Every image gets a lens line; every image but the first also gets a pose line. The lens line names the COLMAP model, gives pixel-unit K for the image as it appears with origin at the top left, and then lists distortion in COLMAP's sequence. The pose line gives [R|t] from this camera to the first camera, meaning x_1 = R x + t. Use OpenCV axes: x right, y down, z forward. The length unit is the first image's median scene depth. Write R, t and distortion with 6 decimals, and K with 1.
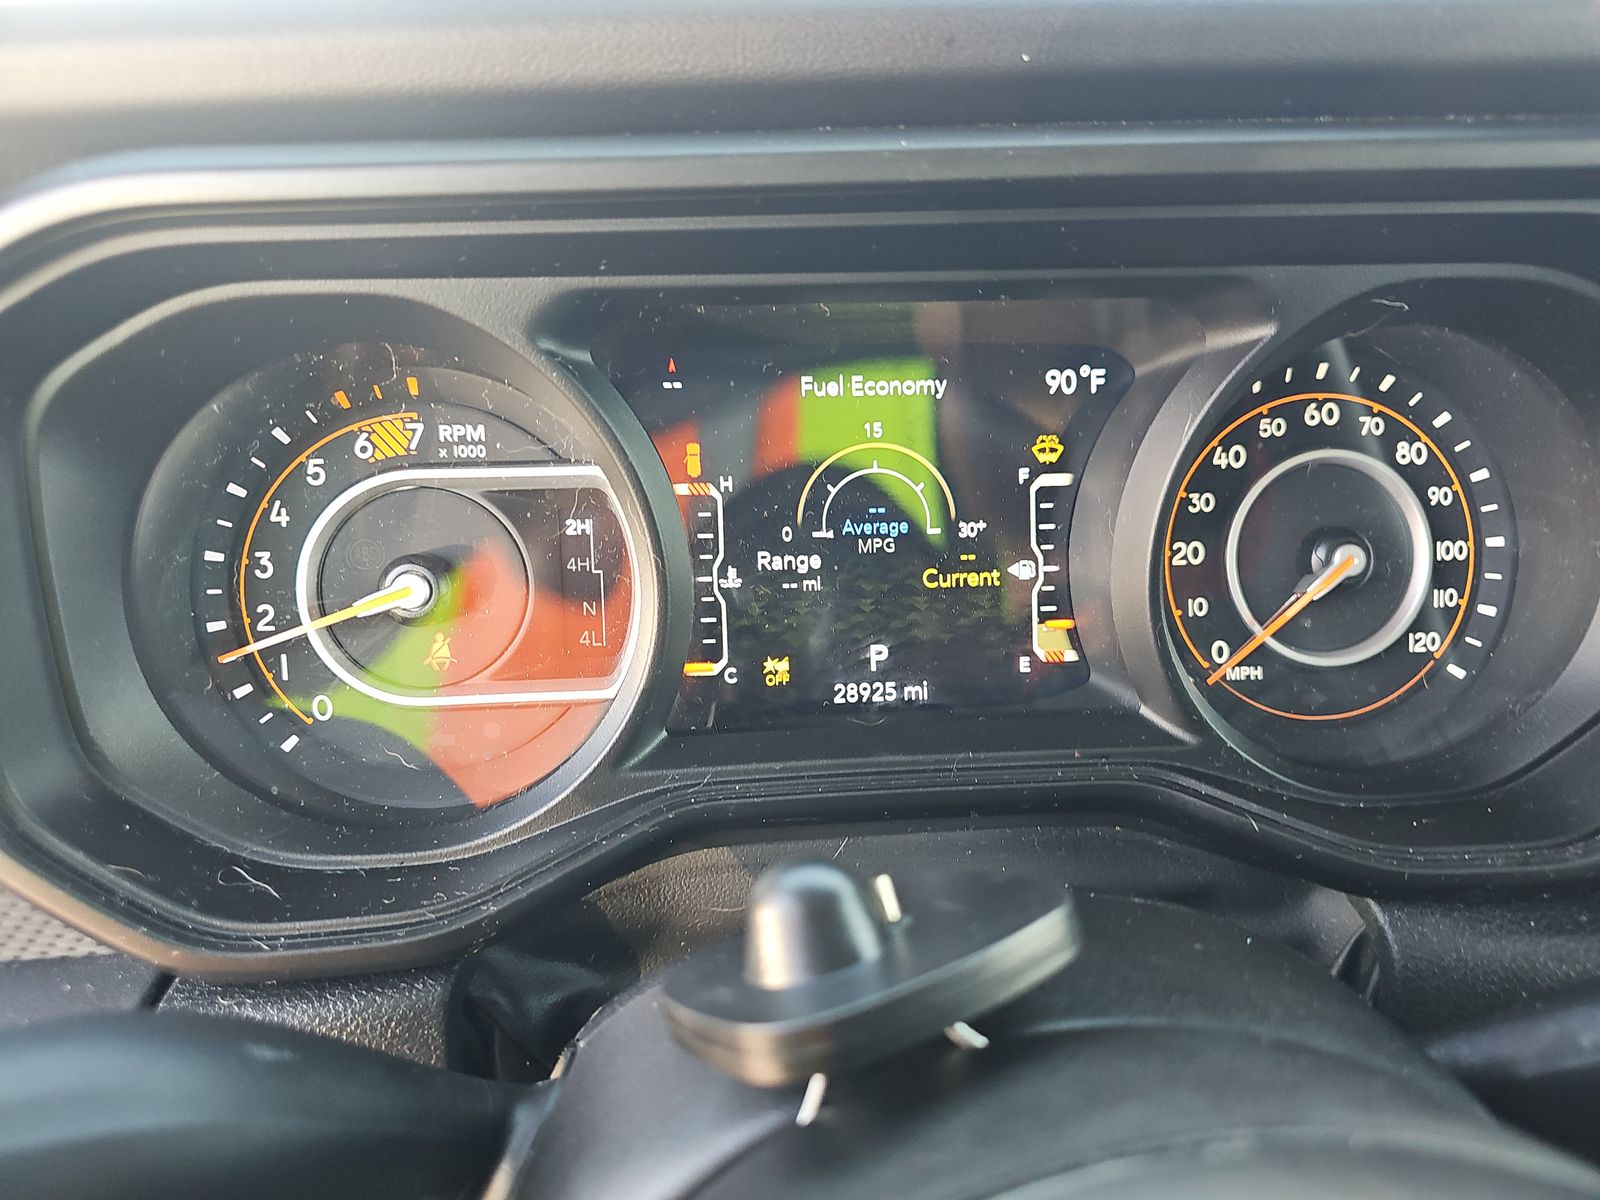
lens RADIAL K [[1069.3, 0, 798.1], [0, 1069.3, 598.4], [0, 0, 1]] dist [0.036550, -0.000055]
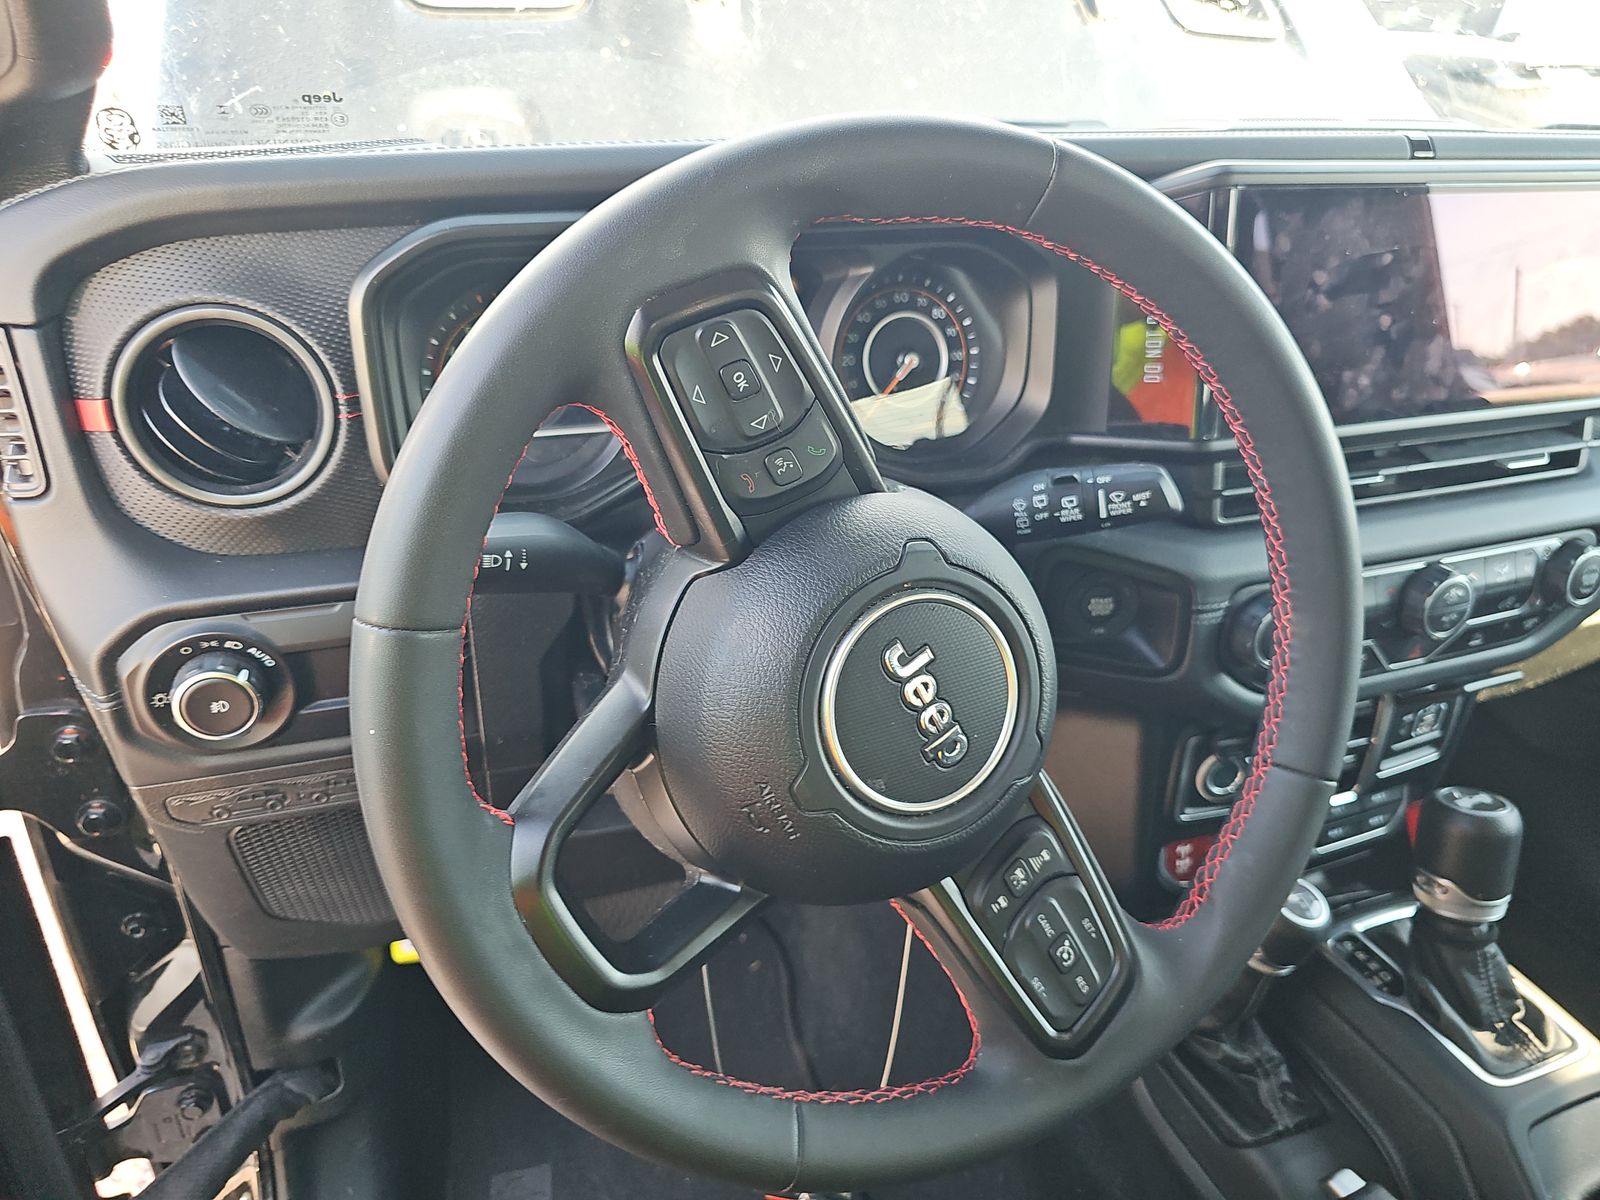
lens RADIAL K [[1069.3, 0, 800.1], [0, 1069.3, 594.9], [0, 0, 1]] dist [0.036550, -0.000055]
pose [[0.968706, -0.079108, 0.235265, -0.315759], [0.038419, 0.984215, 0.172755, 0.052800], [-0.245218, -0.158310, 0.956455, -1.241149]]
